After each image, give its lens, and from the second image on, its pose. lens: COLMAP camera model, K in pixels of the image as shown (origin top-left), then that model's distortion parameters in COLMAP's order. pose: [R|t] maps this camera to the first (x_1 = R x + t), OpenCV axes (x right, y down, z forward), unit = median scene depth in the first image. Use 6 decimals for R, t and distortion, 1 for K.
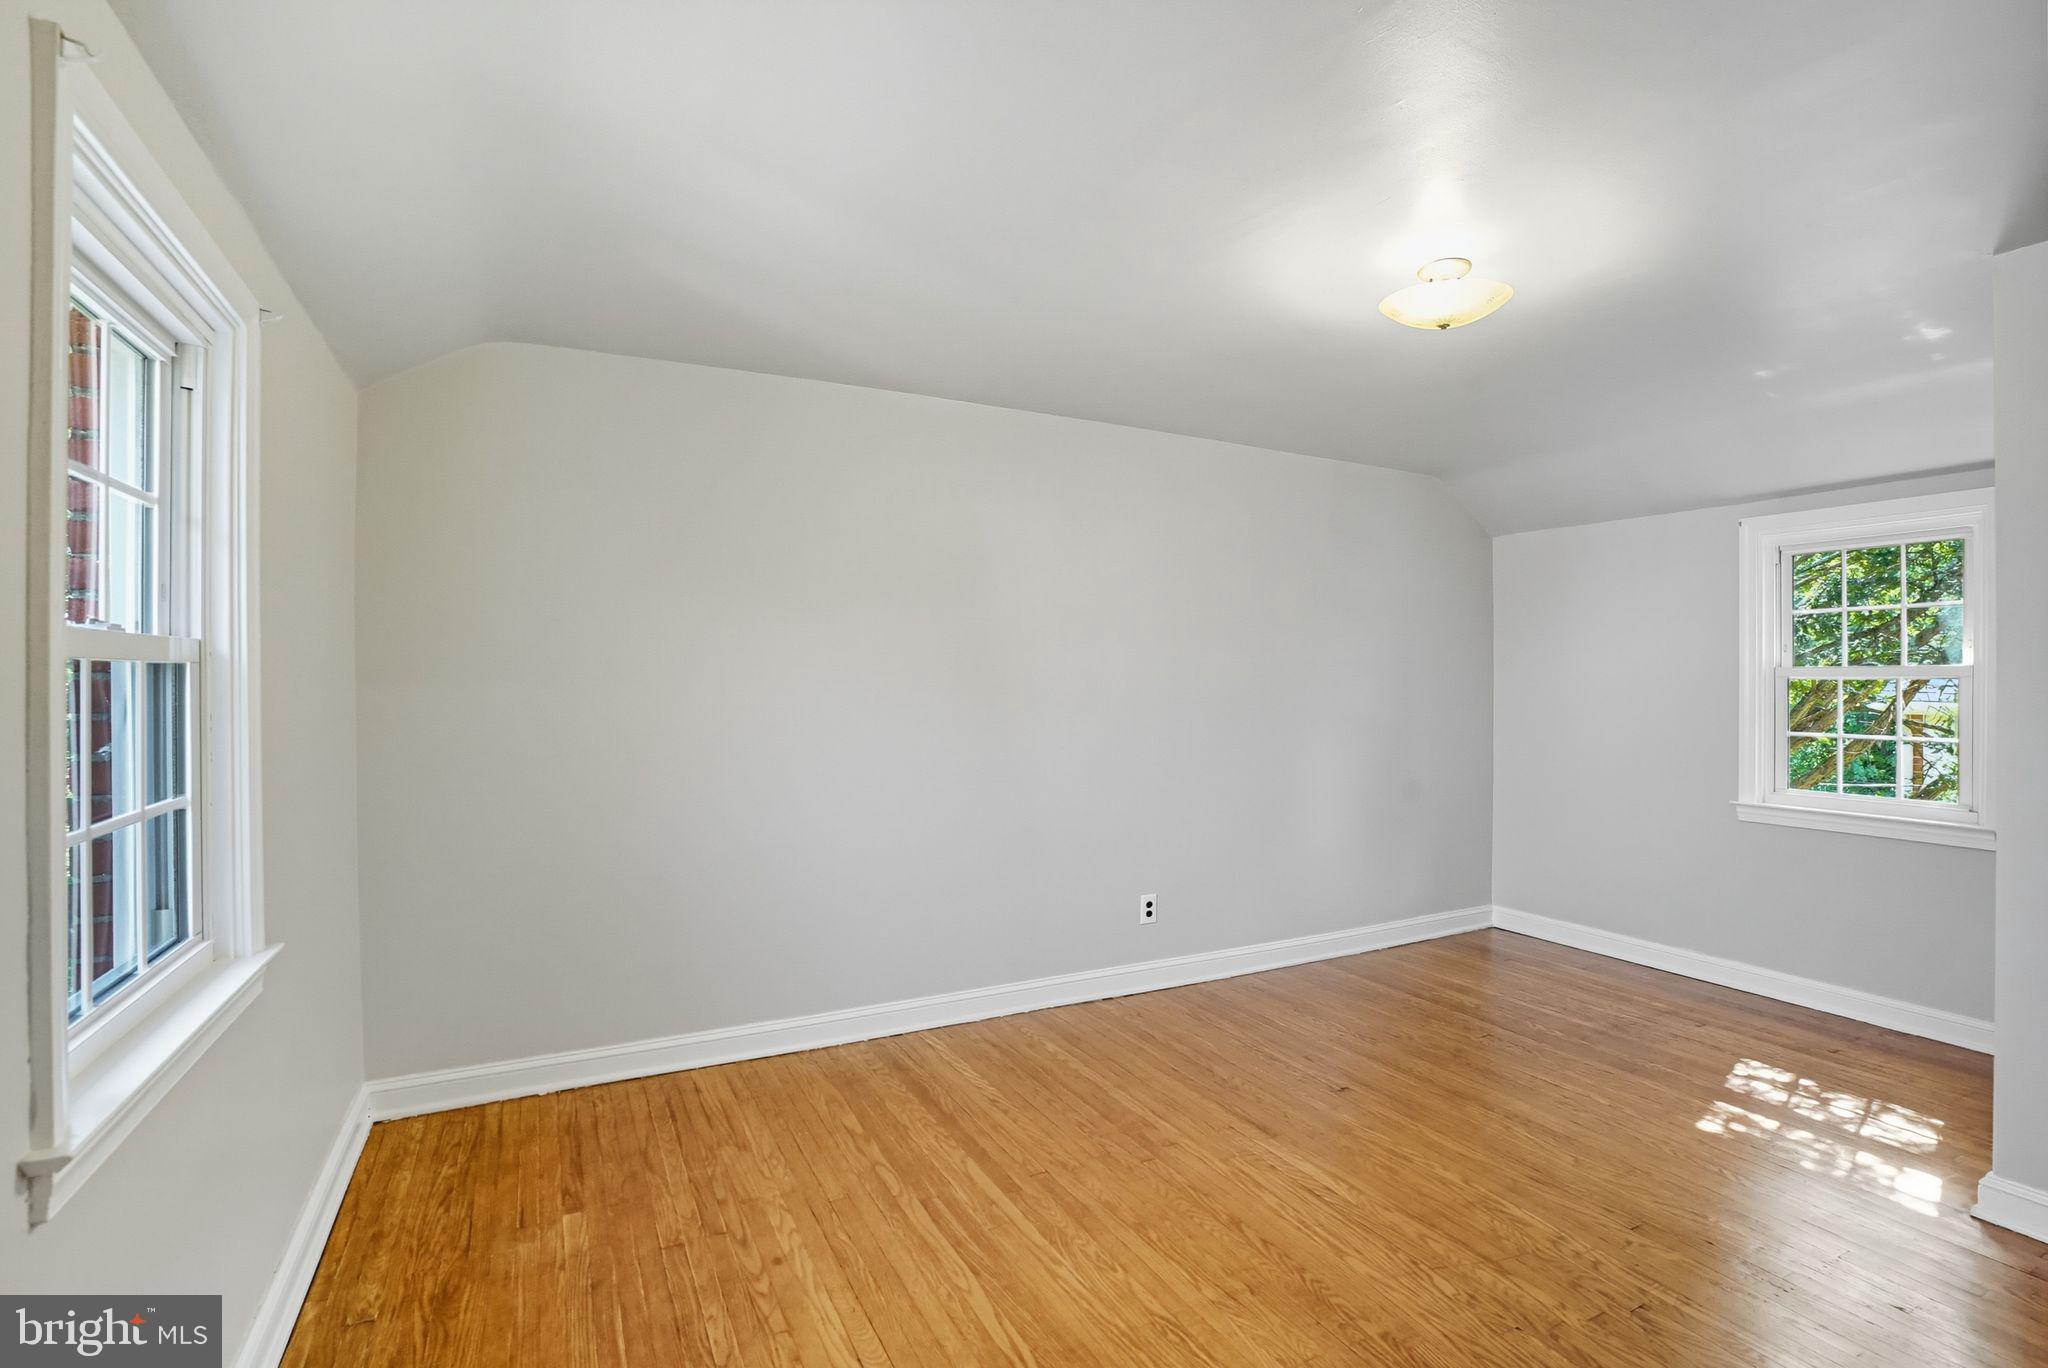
lens RADIAL K [[951.8, 0, 1021.6], [0, 951.8, 680.4], [0, 0, 1]] dist [-0.063516, 0.021944]
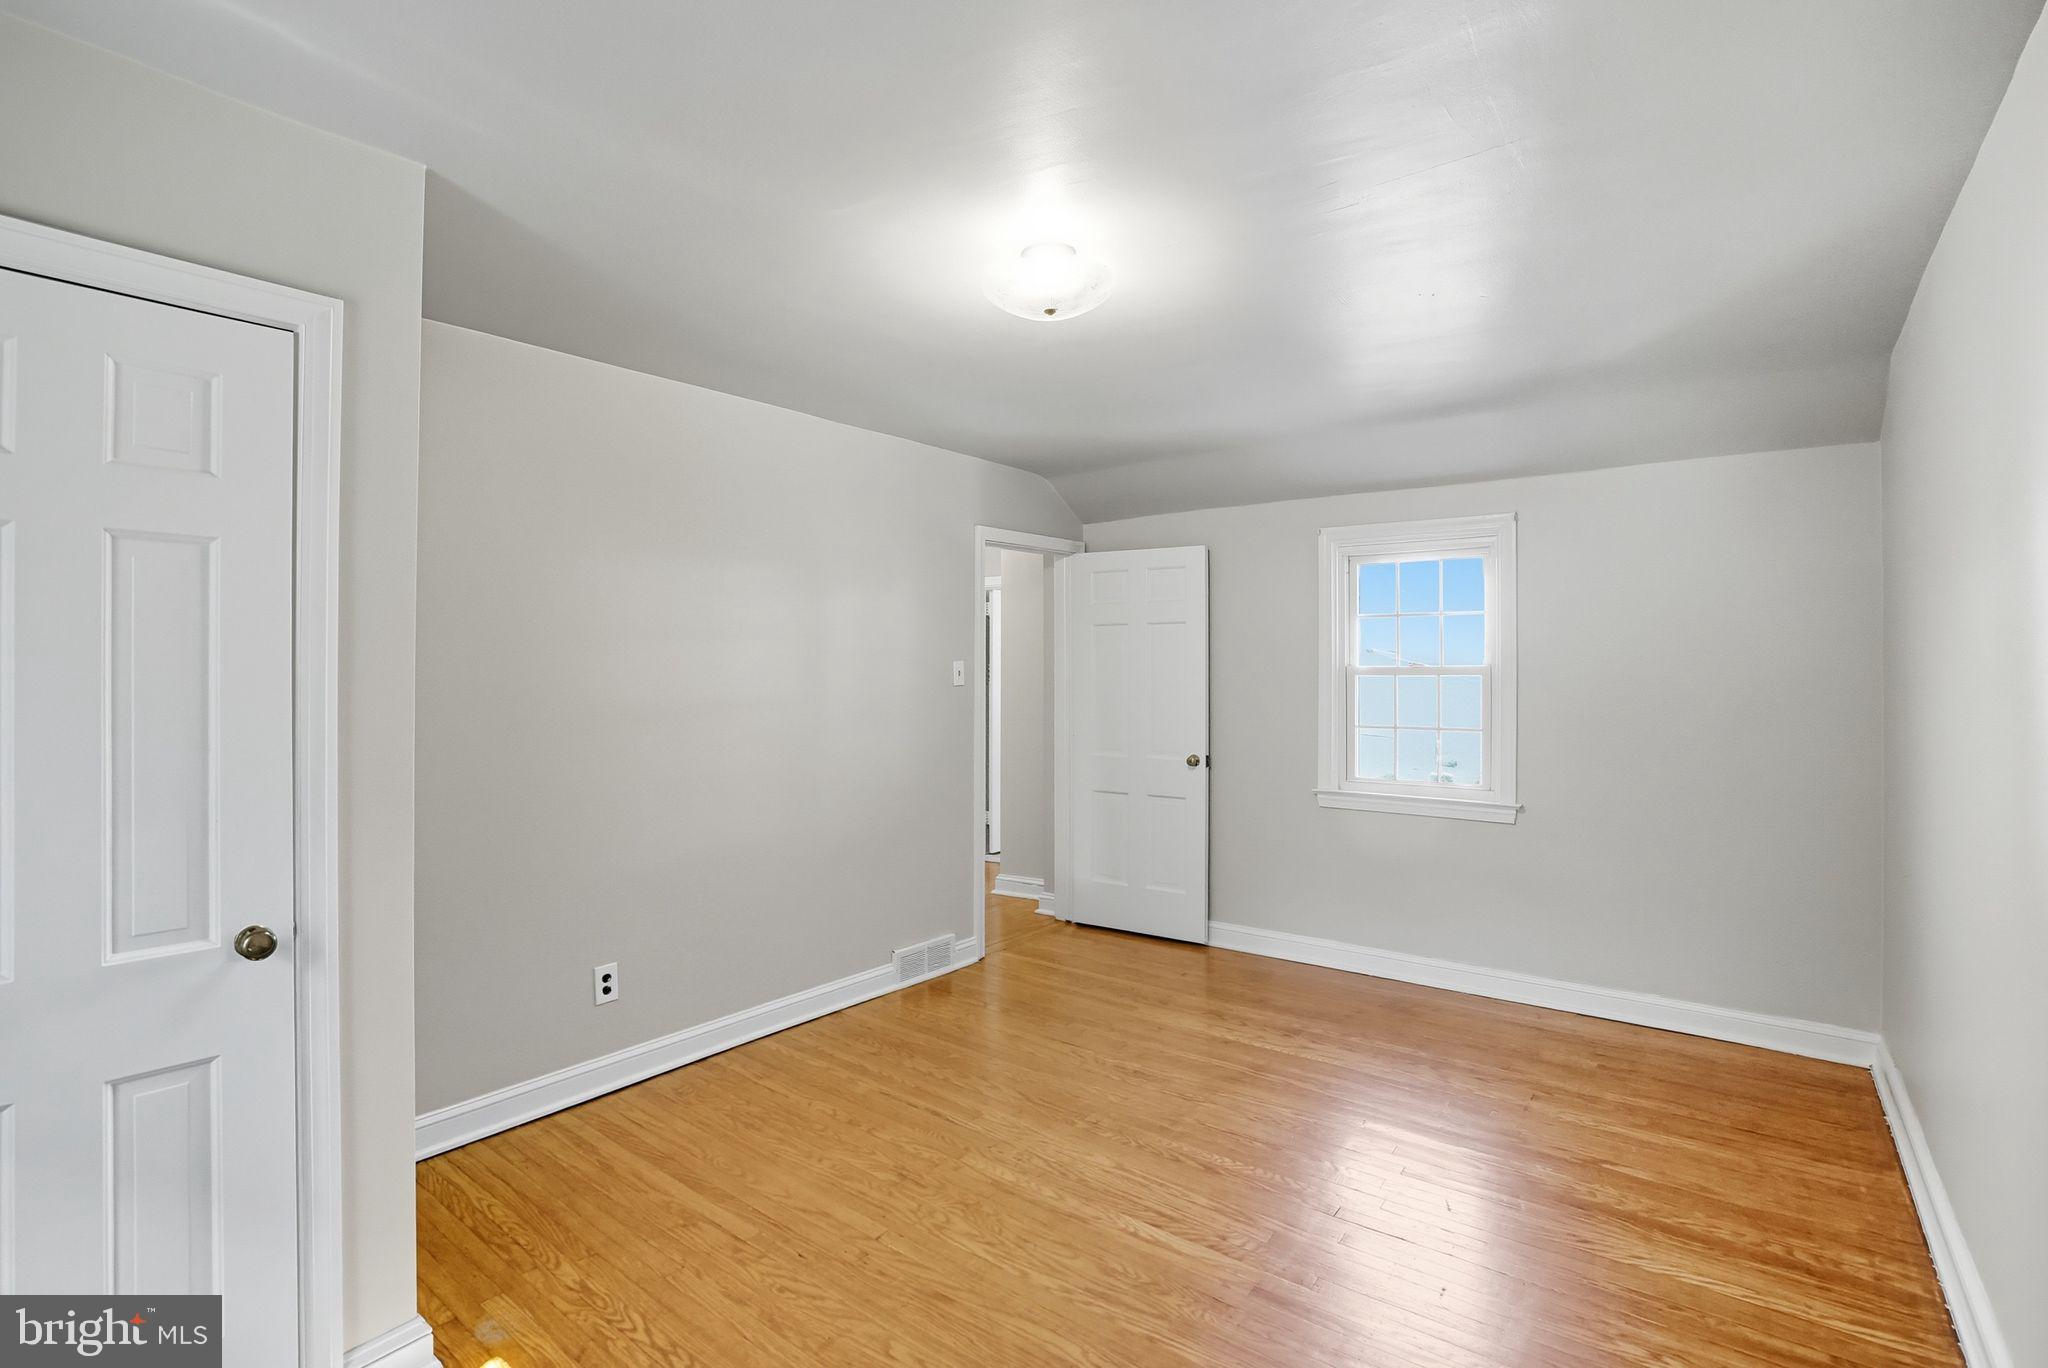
lens RADIAL K [[951.8, 0, 1021.6], [0, 951.8, 680.4], [0, 0, 1]] dist [-0.063516, 0.021944]
pose [[-0.901907, 0.009651, -0.431823, 0.892220], [0.000981, 0.999794, 0.020296, -0.036264], [0.431930, 0.017881, -0.901730, 1.852904]]
